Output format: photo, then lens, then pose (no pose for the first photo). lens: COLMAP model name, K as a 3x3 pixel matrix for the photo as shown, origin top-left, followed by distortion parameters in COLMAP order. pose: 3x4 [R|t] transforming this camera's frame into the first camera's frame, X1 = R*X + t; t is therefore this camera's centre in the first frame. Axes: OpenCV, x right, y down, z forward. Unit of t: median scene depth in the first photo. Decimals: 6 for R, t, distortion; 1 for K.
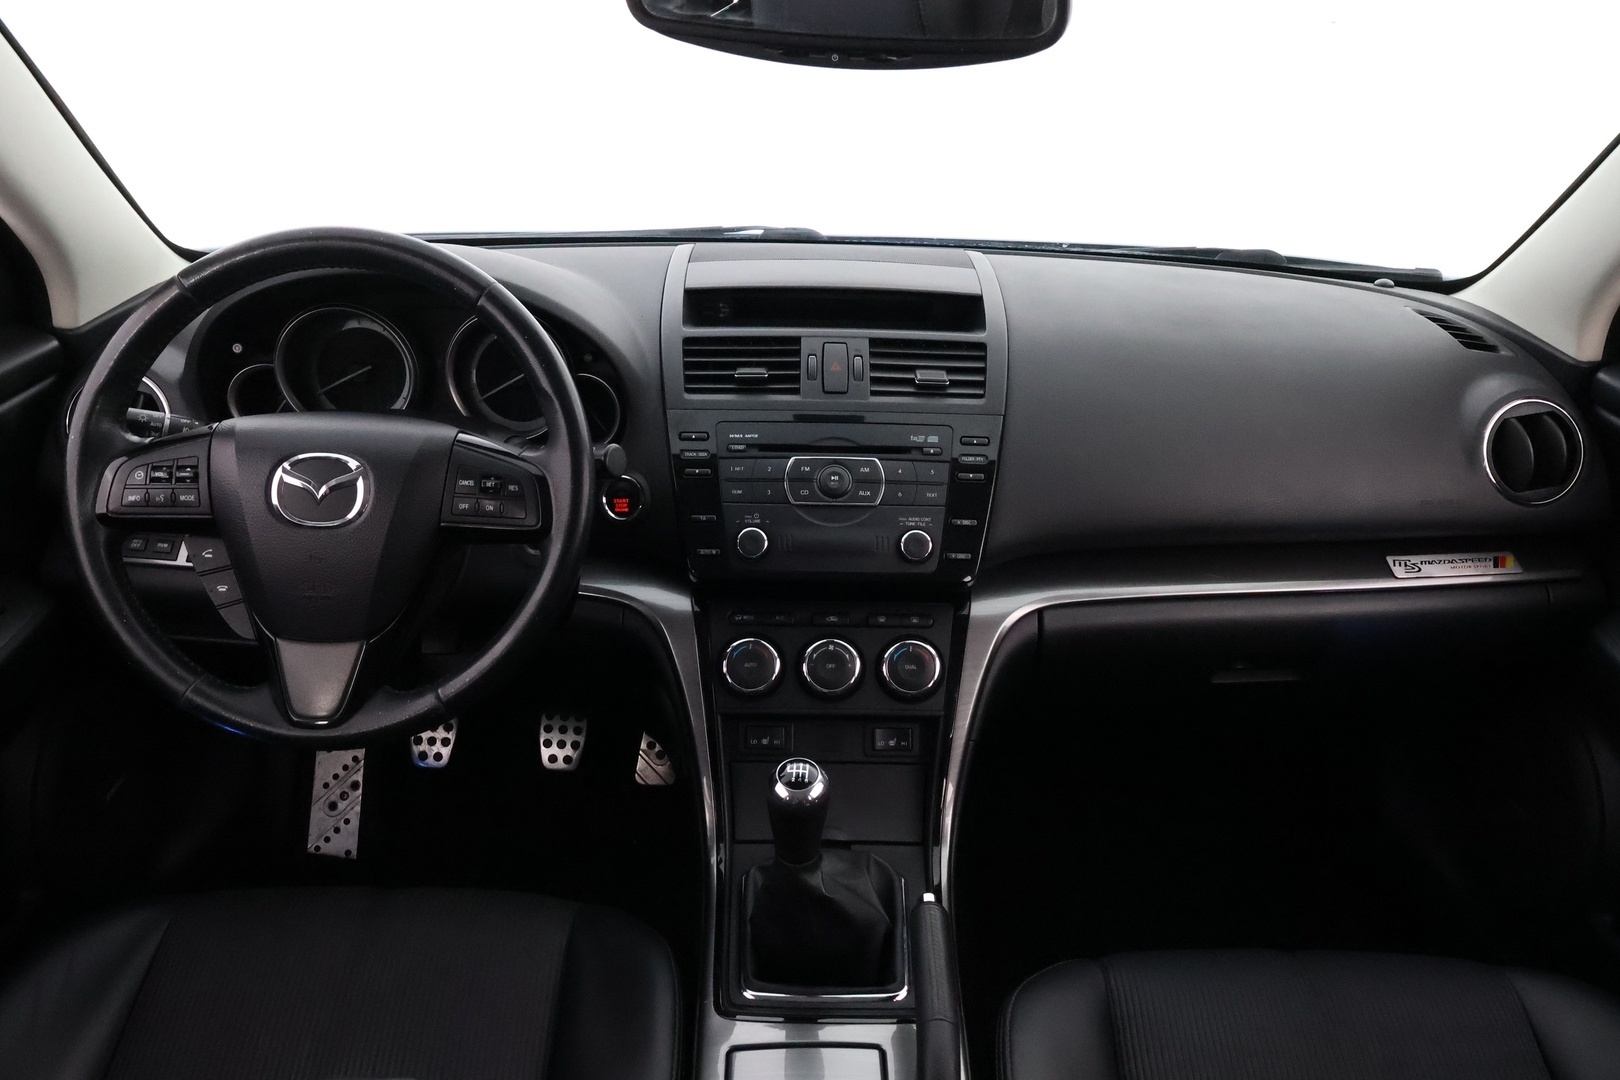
lens RADIAL K [[1329.1, 0, 785.3], [0, 1329.1, 546.5], [0, 0, 1]] dist [0.015621, 0.001728]
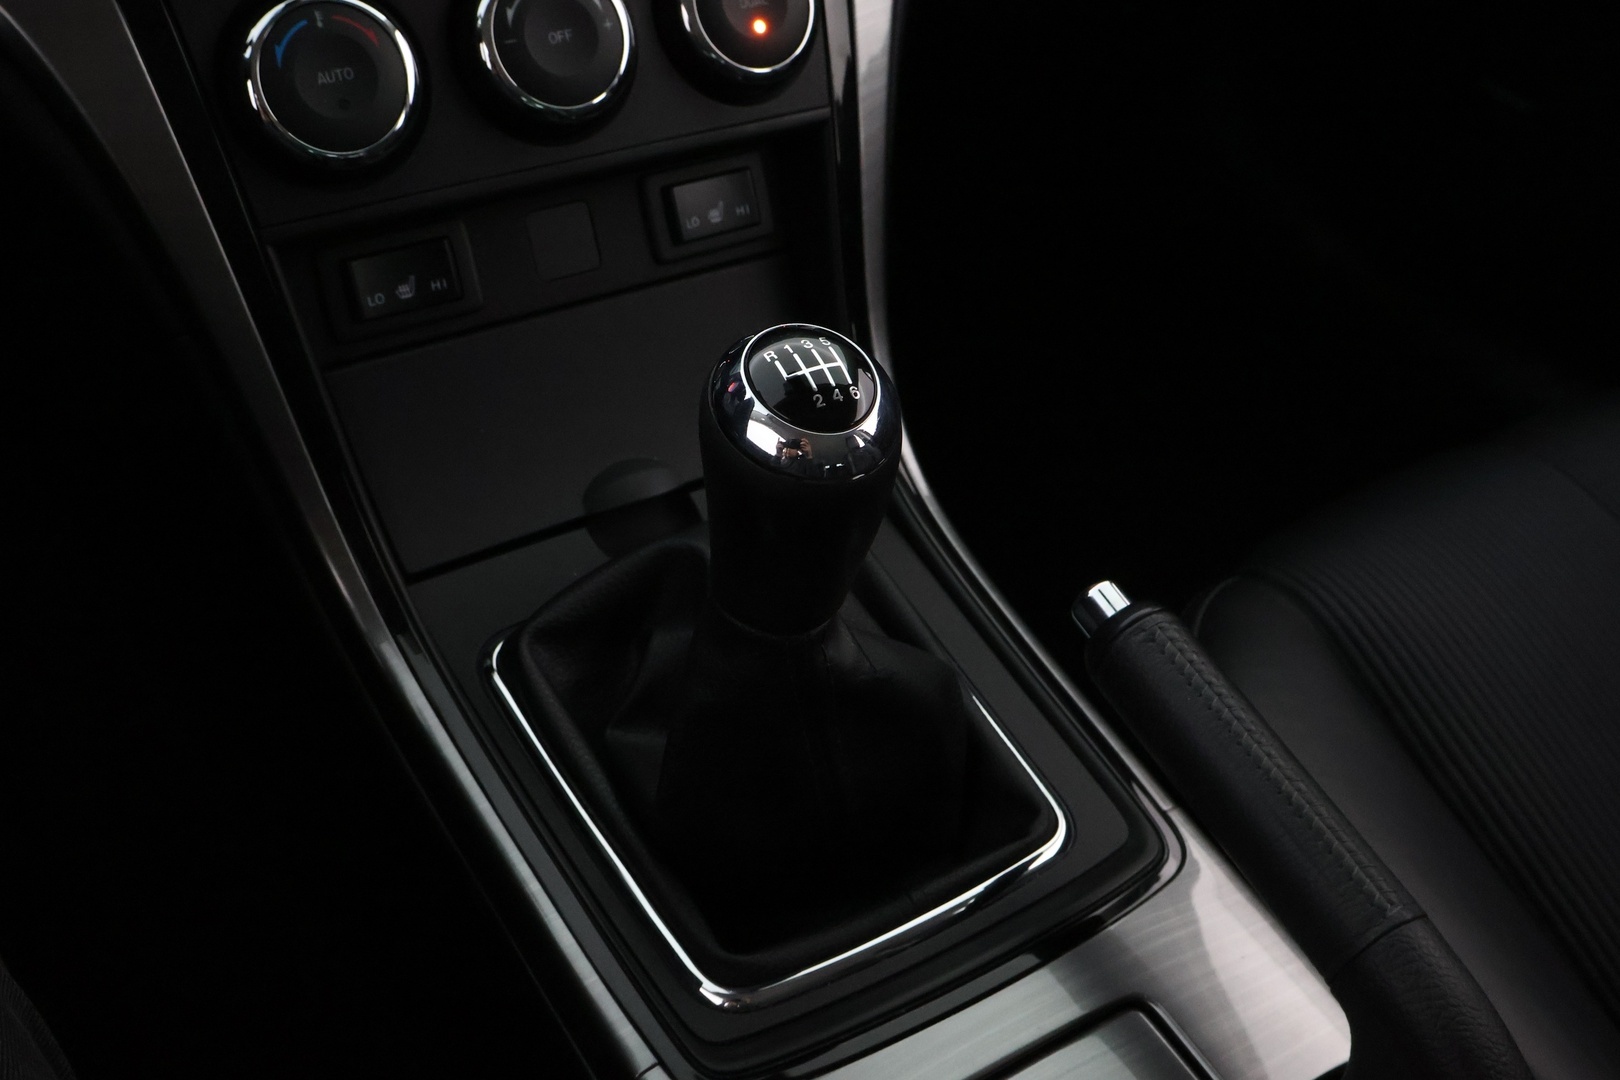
lens RADIAL K [[1716.6, 0, 810.0], [0, 1716.6, 540.0], [0, 0, 1]] dist [0.003611, -0.015827]
pose [[0.830164, -0.311861, 0.462137, -0.158813], [0.120913, 0.909899, 0.396817, 0.038830], [-0.544249, -0.273545, 0.793074, 0.565330]]
